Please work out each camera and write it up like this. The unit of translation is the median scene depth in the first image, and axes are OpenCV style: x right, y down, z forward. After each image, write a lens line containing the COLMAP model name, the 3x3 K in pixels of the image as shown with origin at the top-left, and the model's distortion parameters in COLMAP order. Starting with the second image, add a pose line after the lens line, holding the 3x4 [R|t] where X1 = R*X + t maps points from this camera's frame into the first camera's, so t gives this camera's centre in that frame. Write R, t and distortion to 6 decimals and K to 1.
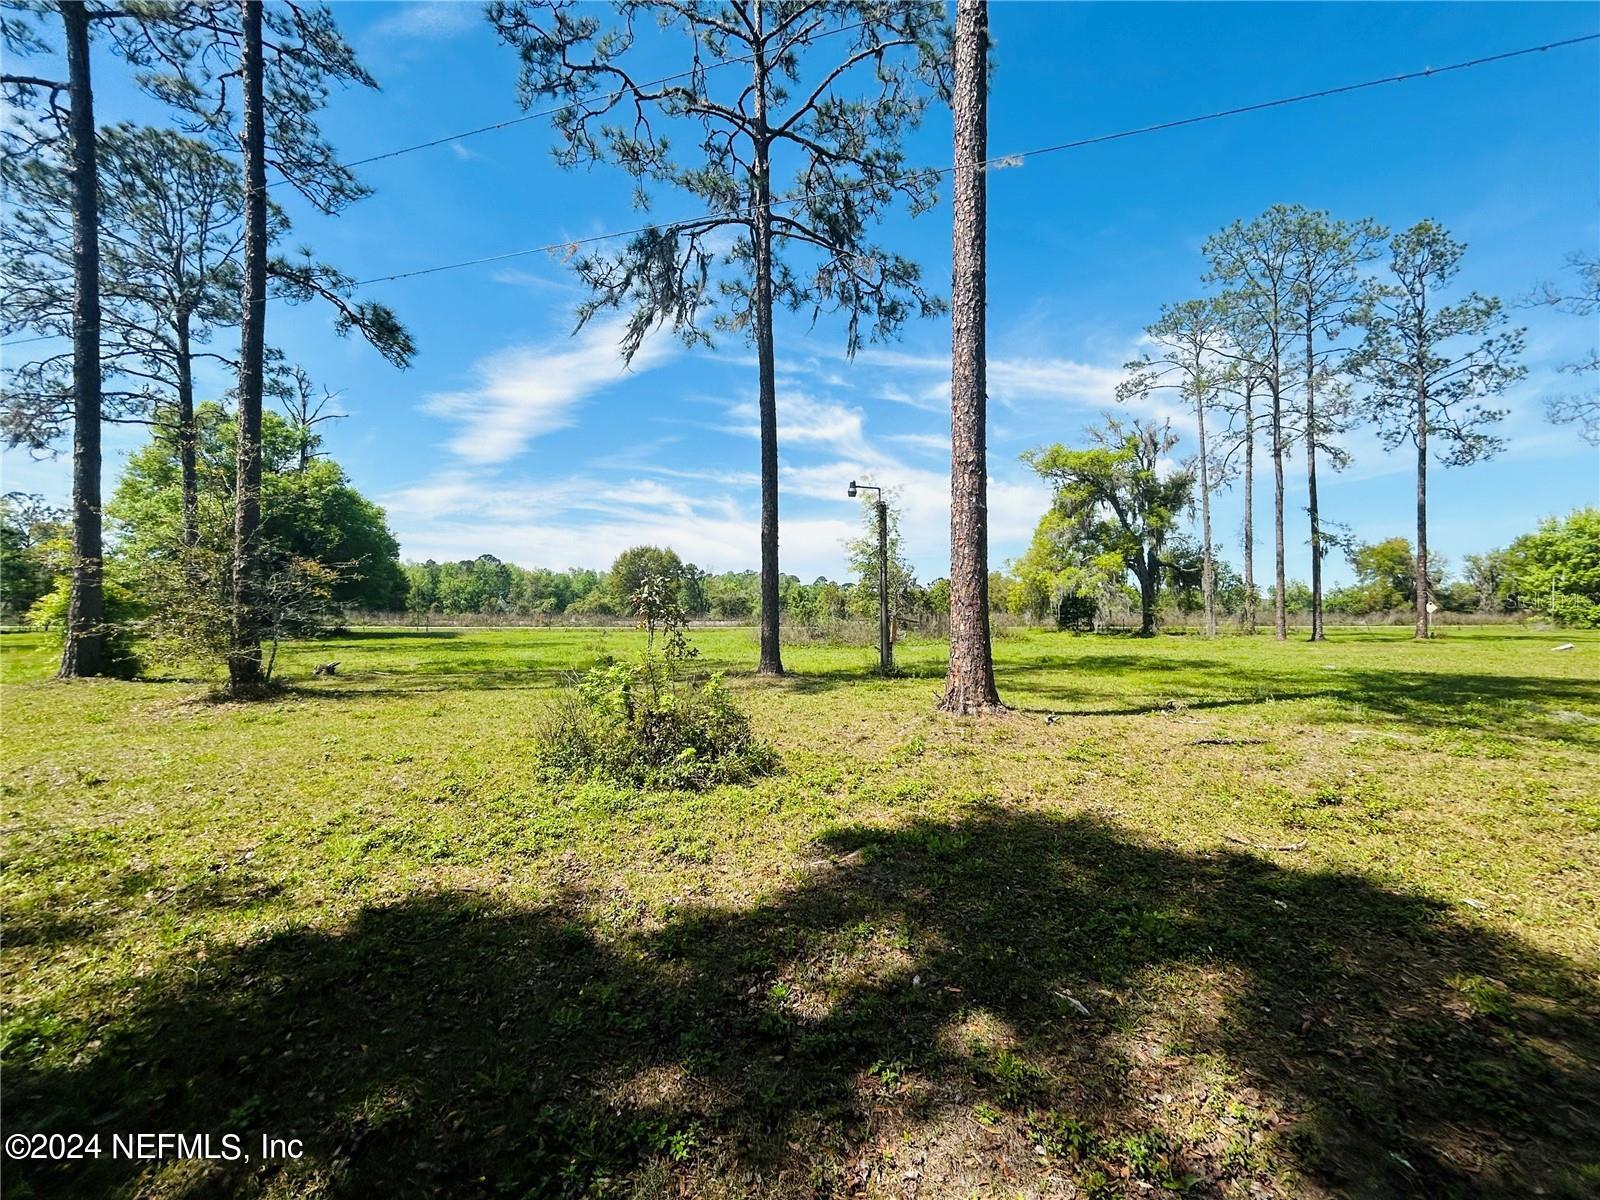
lens RADIAL K [[666.0, 0, 792.8], [0, 666.0, 609.6], [0, 0, 1]] dist [0.016415, -0.000030]
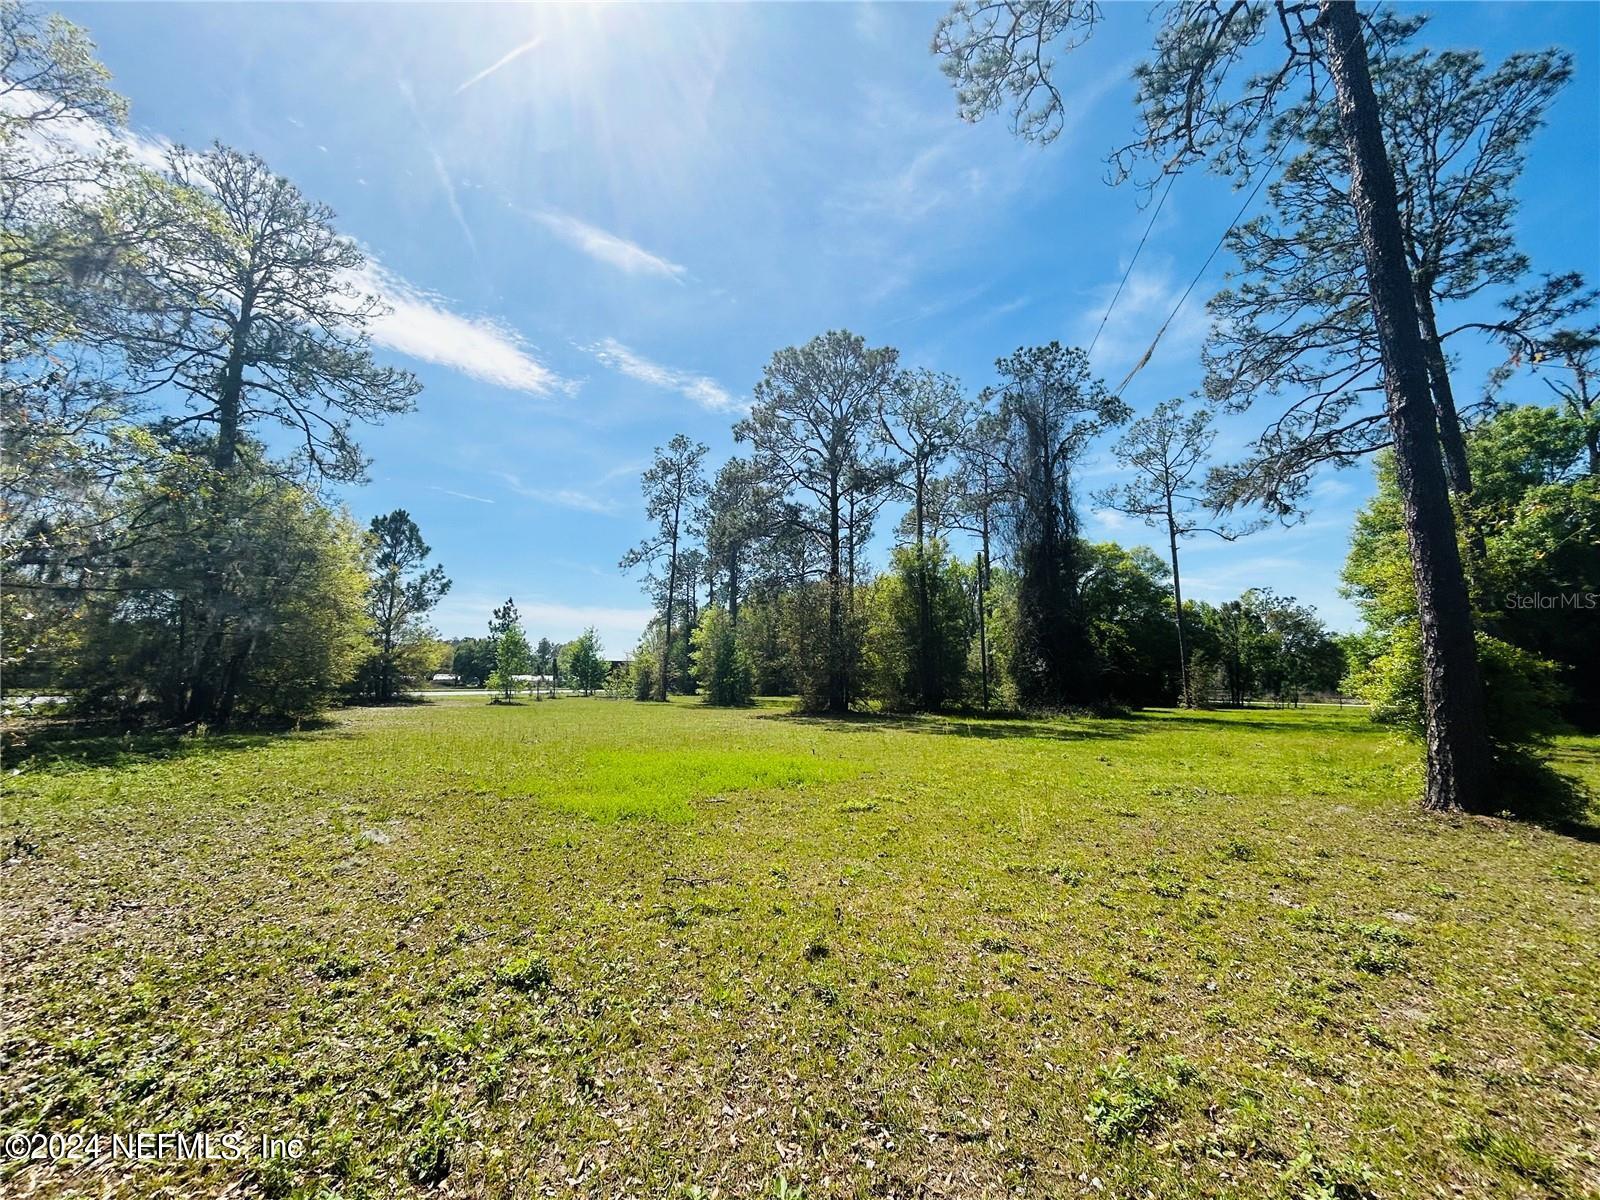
lens RADIAL K [[666.0, 0, 792.8], [0, 666.0, 609.6], [0, 0, 1]] dist [0.016415, -0.000030]
pose [[0.122177, -0.135546, -0.983209, -0.233046], [0.015168, 0.990770, -0.134704, 0.003063], [0.992392, 0.001545, 0.123105, 0.169256]]
